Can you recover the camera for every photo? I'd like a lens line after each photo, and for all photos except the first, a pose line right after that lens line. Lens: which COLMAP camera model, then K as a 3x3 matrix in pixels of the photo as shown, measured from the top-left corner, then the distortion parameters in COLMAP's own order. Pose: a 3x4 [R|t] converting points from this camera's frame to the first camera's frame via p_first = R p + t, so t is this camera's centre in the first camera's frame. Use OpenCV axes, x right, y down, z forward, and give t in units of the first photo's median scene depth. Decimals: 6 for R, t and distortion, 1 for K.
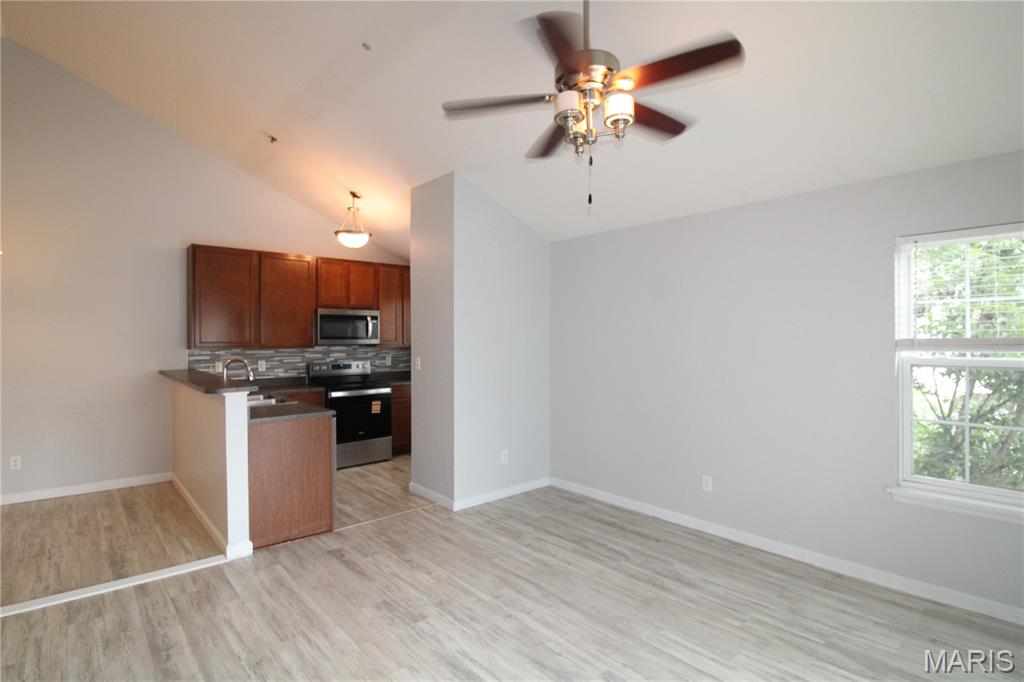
lens RADIAL K [[511.9, 0, 521.2], [0, 511.9, 337.0], [0, 0, 1]] dist [-0.003096, -0.010369]
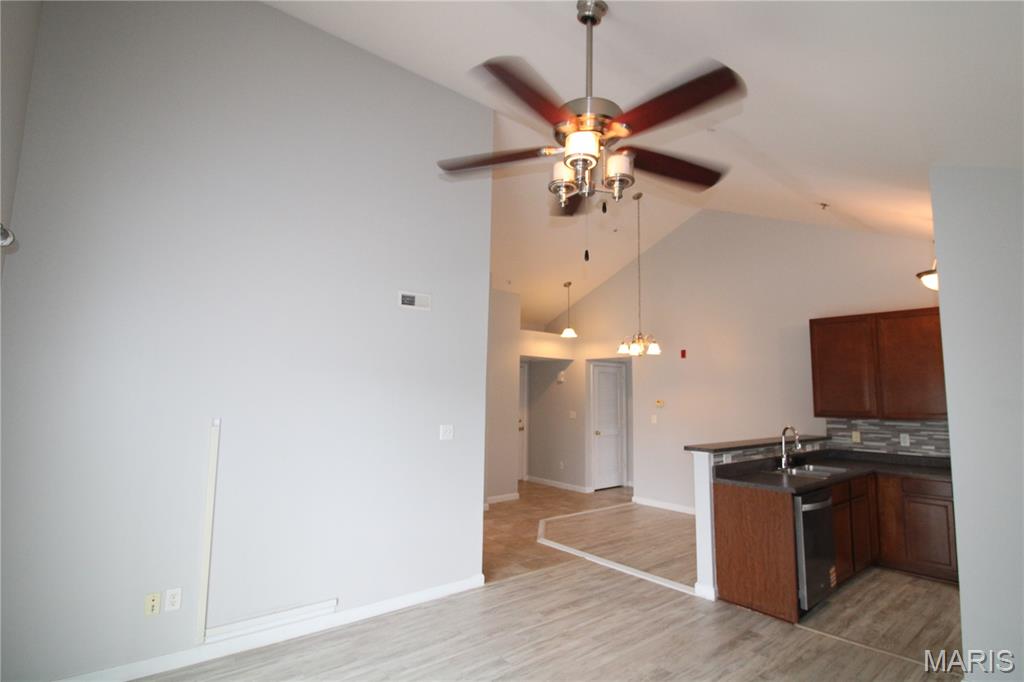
lens RADIAL K [[511.9, 0, 513.4], [0, 511.9, 345.5], [0, 0, 1]] dist [-0.003096, -0.010369]
pose [[-0.034541, -0.098280, -0.994559, 0.517047], [-0.013357, 0.995110, -0.097870, -0.013748], [0.999314, 0.009904, -0.035685, 0.465469]]
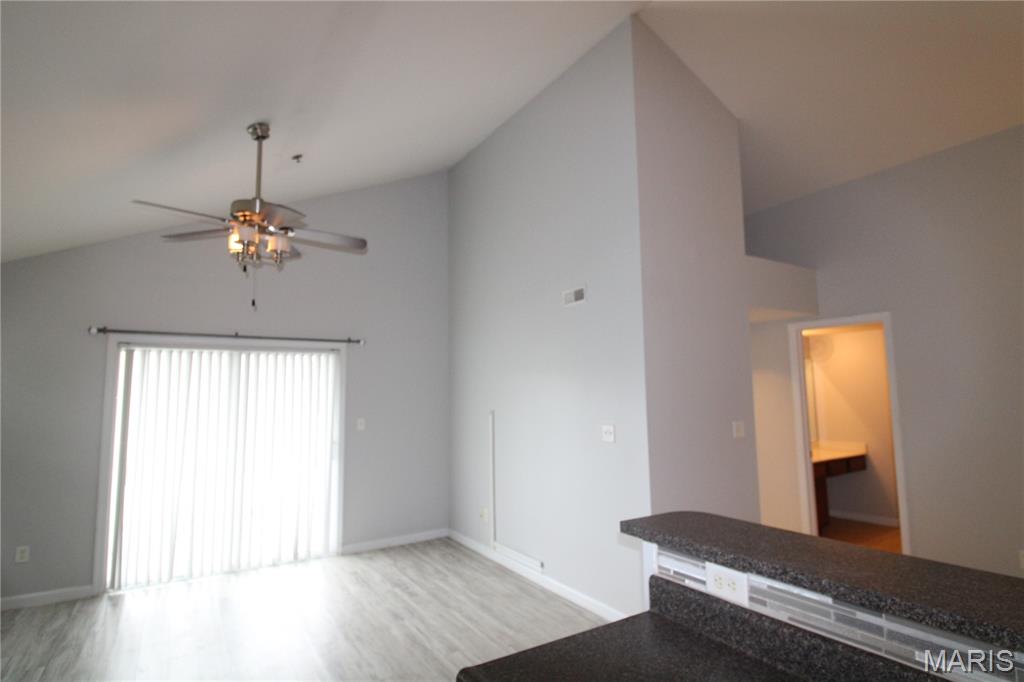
lens RADIAL K [[511.9, 0, 530.7], [0, 511.9, 345.7], [0, 0, 1]] dist [-0.003096, -0.010369]
pose [[-0.993019, 0.025345, 0.115197, -0.384197], [0.014556, 0.995508, -0.093553, -0.011635], [-0.117051, -0.091223, -0.988927, 1.141873]]
